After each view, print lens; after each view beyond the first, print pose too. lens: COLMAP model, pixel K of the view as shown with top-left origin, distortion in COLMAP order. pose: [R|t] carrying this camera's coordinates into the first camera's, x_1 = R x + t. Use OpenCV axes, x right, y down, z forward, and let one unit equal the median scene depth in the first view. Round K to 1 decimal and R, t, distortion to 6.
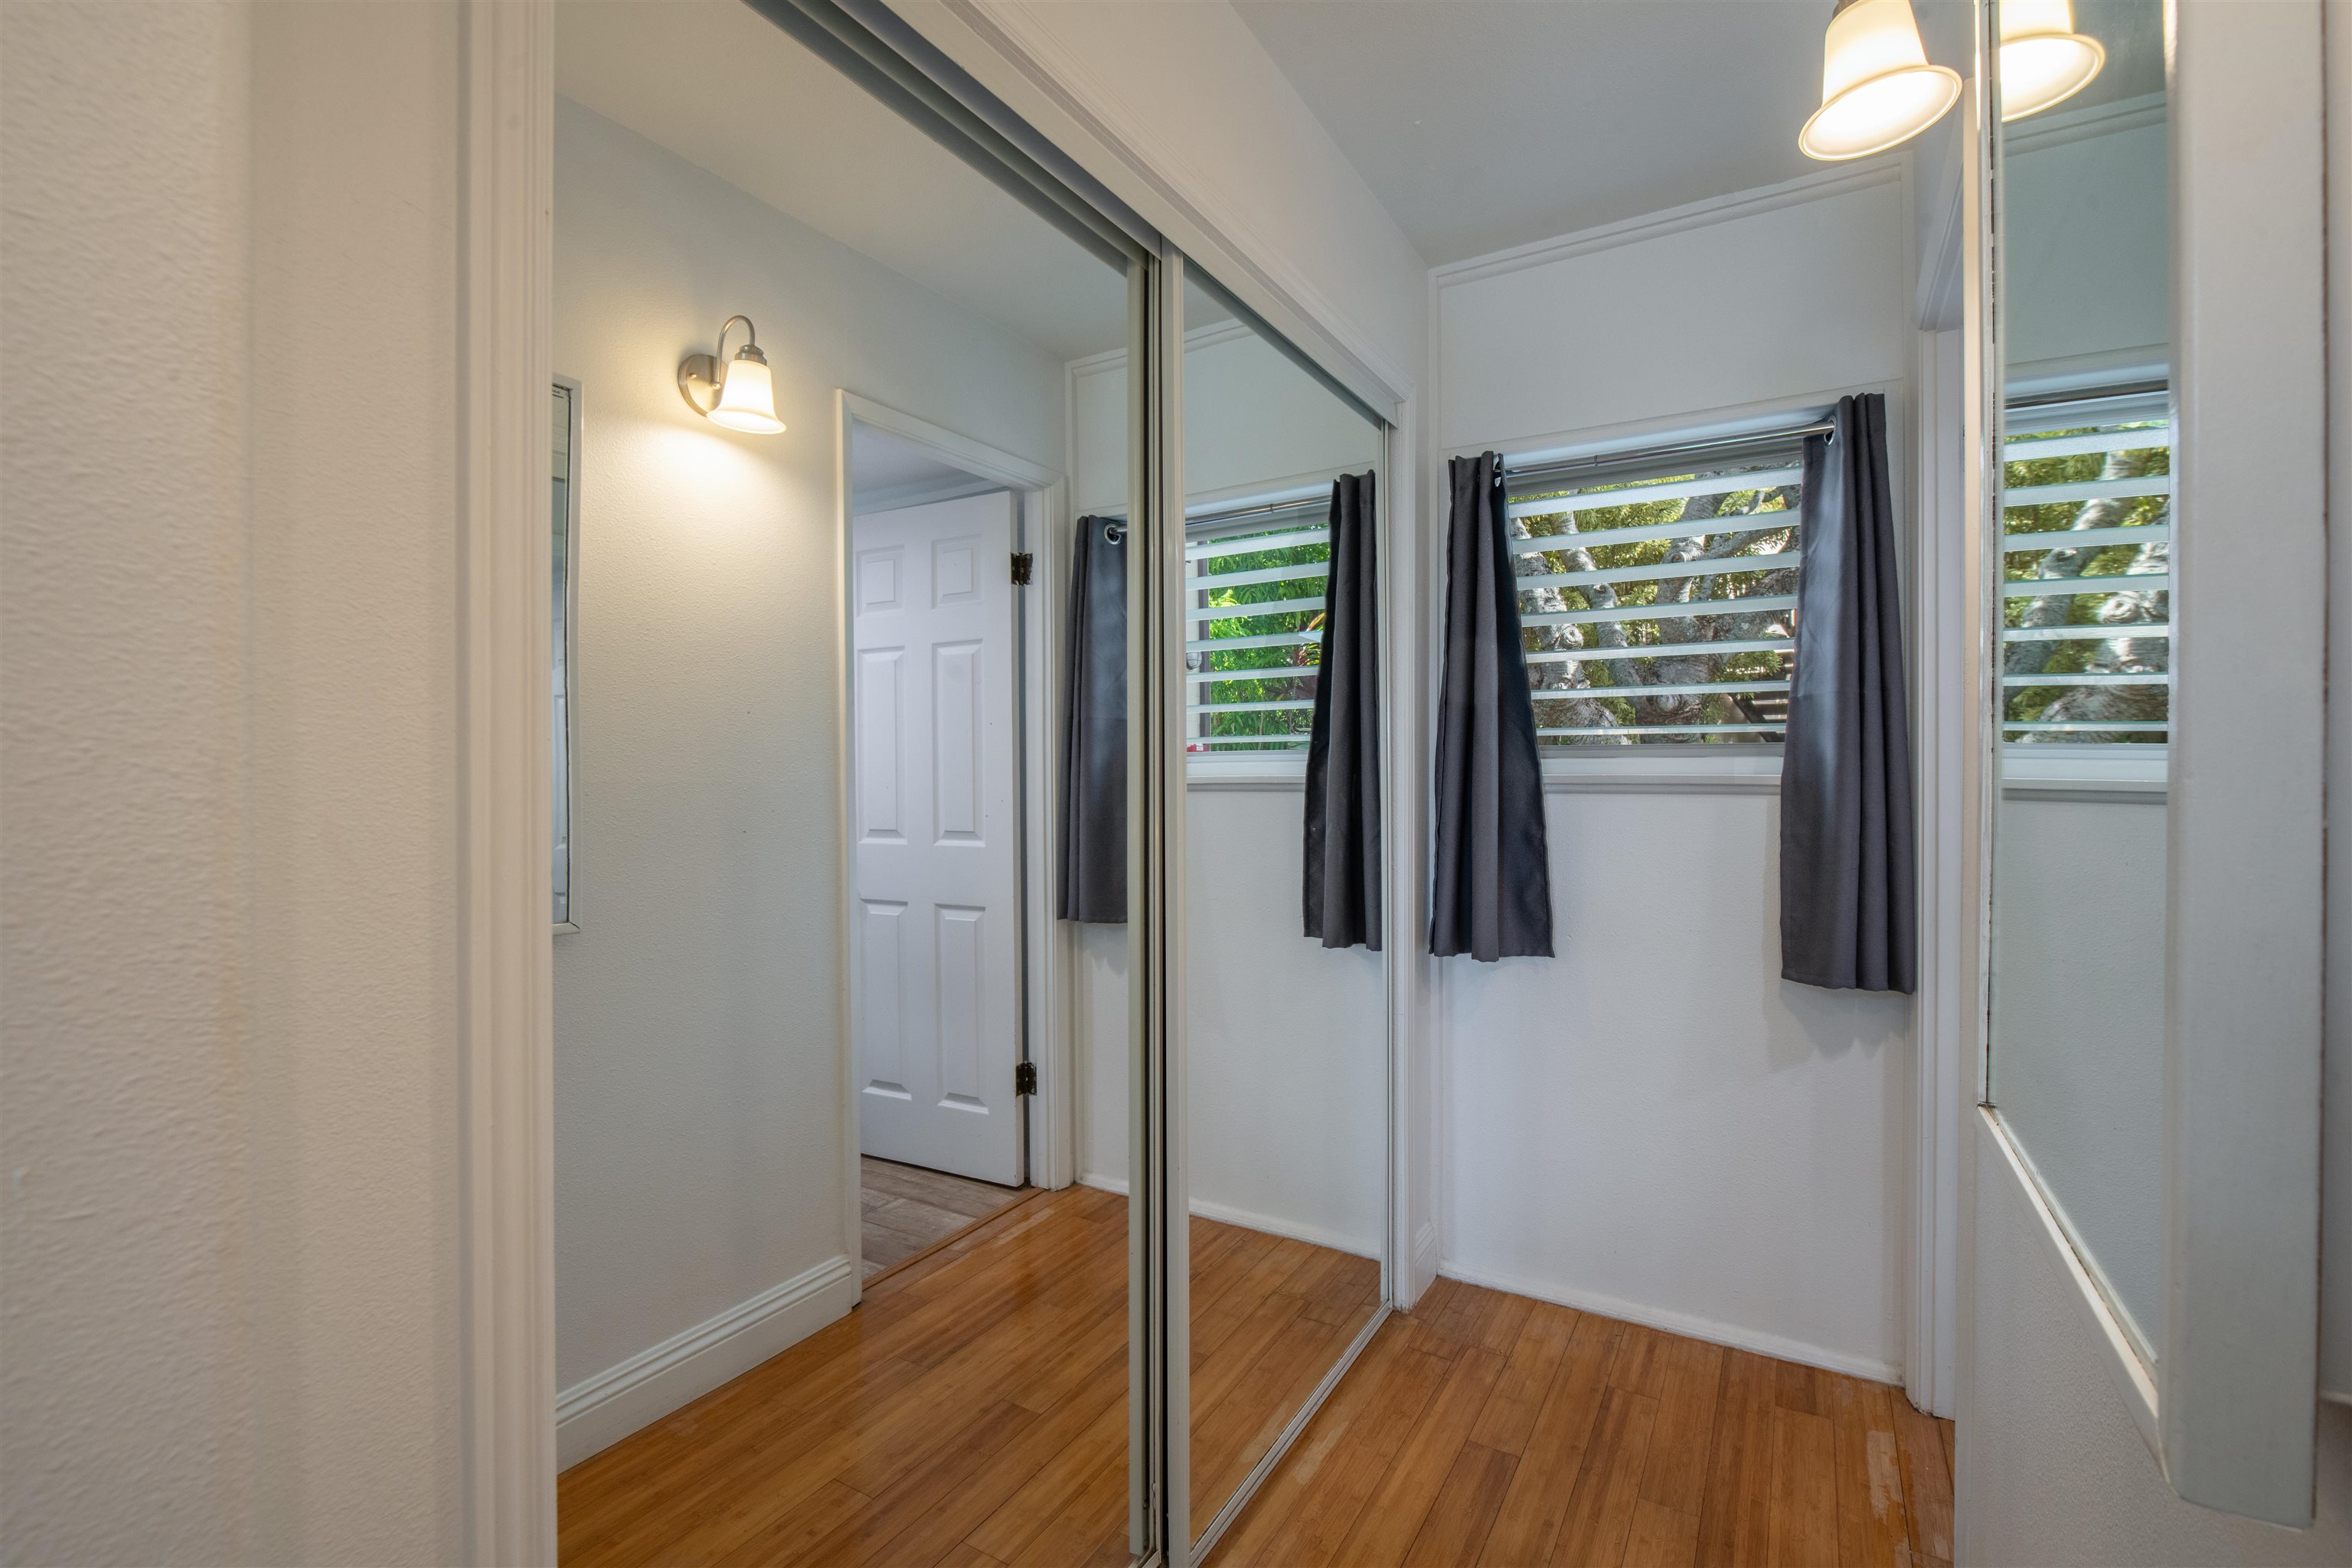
lens RADIAL K [[1011.3, 0, 1188.7], [0, 1011.3, 761.2], [0, 0, 1]] dist [-0.016051, 0.002223]
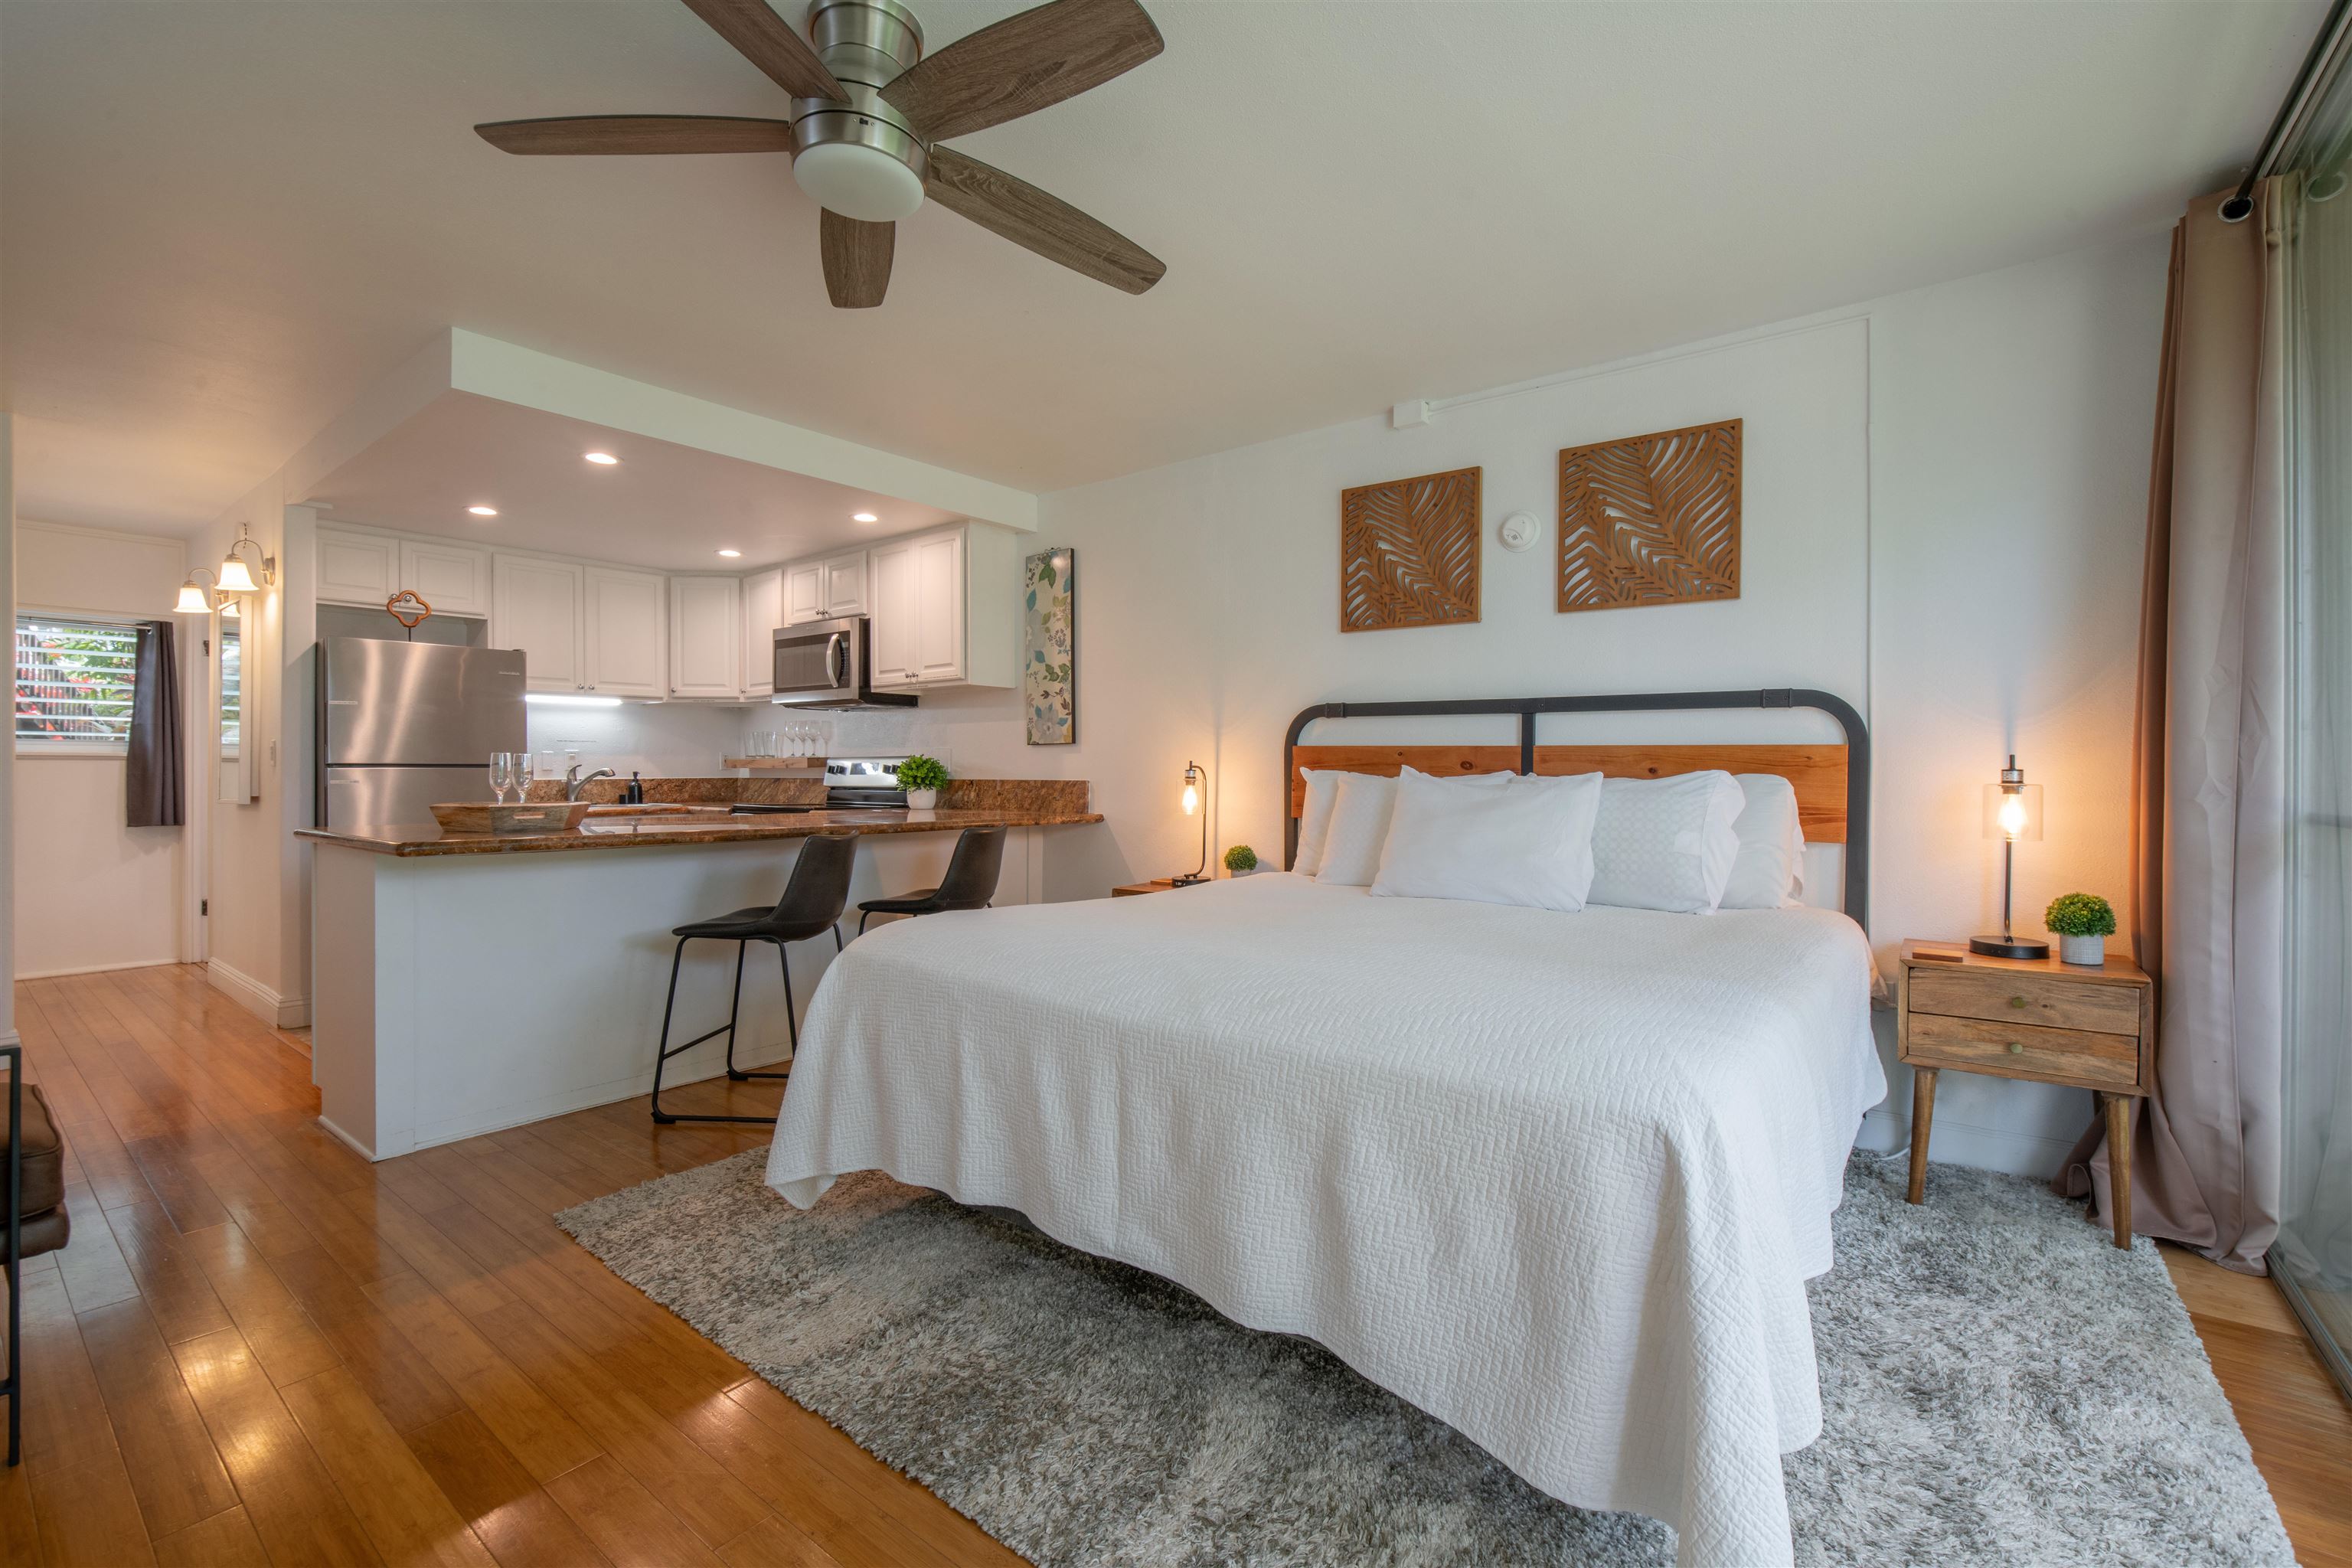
lens RADIAL K [[1011.3, 0, 1197.4], [0, 1011.3, 774.0], [0, 0, 1]] dist [-0.016051, 0.002223]
pose [[0.105495, -0.003839, 0.994412, -1.795239], [-0.003875, 0.999983, 0.004272, 0.052086], [-0.994412, -0.004304, 0.105478, -2.177223]]
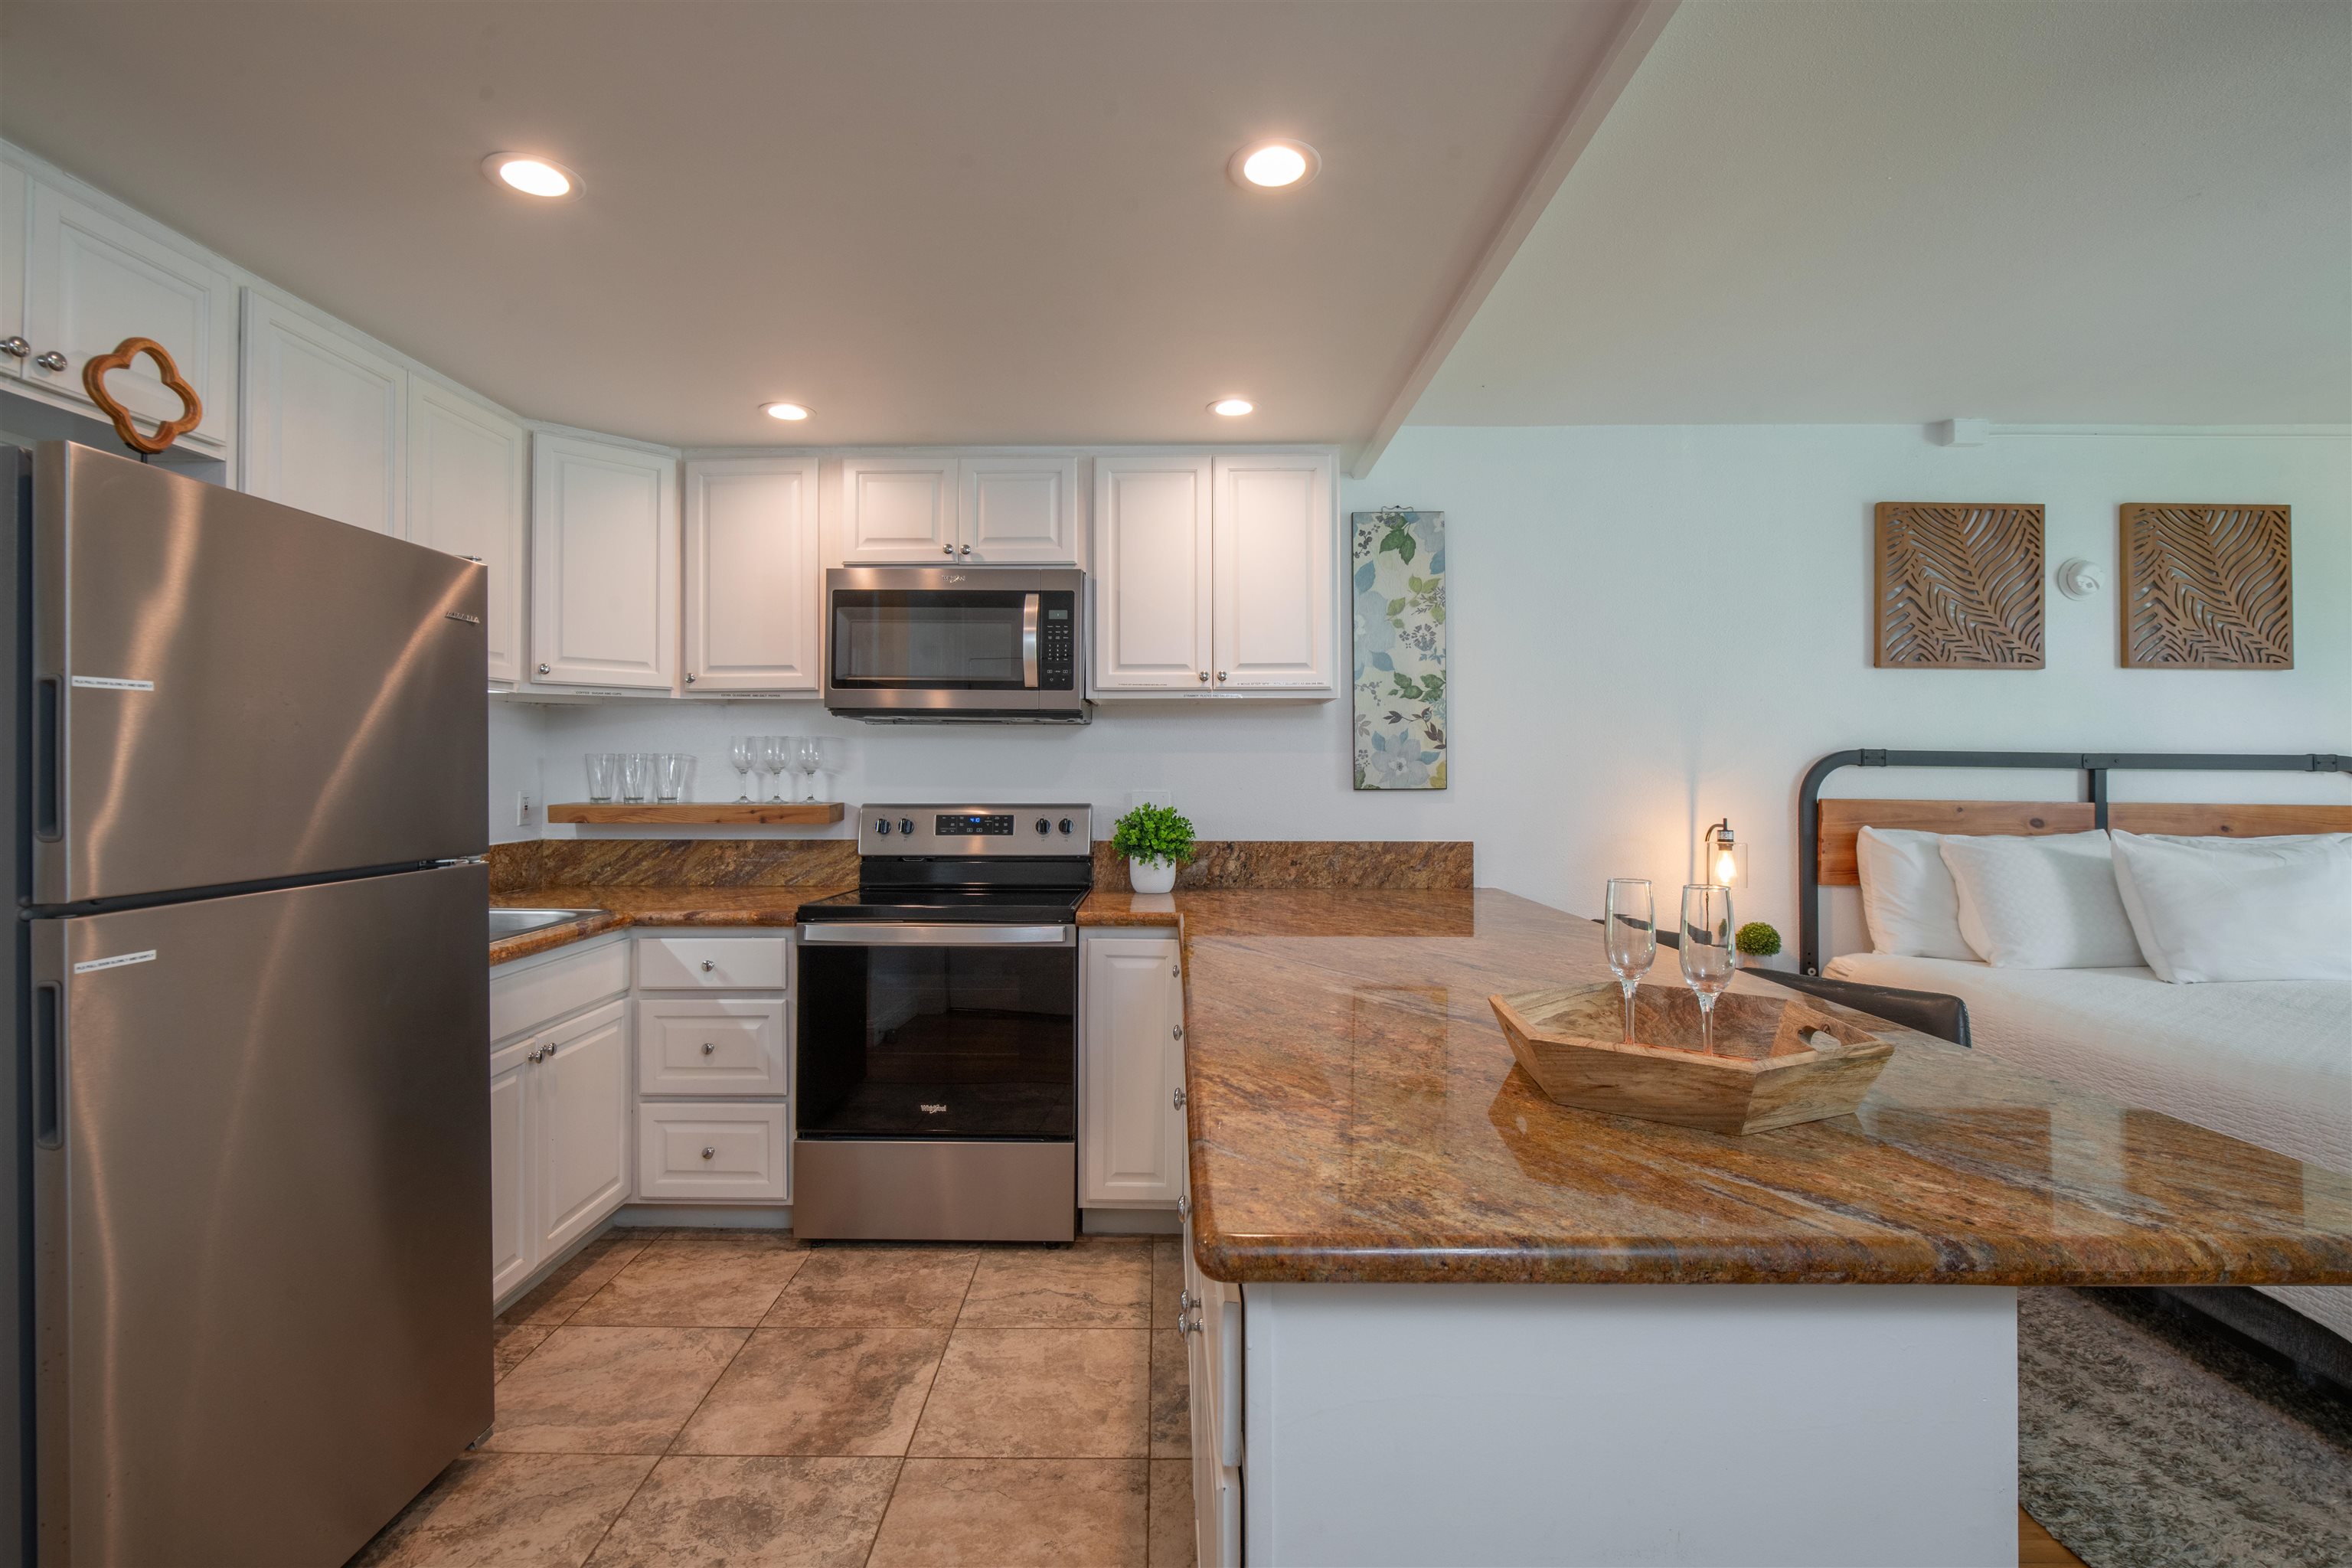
lens RADIAL K [[1011.3, 0, 1146.3], [0, 1011.3, 758.9], [0, 0, 1]] dist [-0.016051, 0.002223]
pose [[-0.497349, 0.009424, 0.867499, -0.689412], [-0.004790, 0.999896, -0.013608, -0.031474], [-0.867537, -0.010923, -0.497252, -0.418860]]
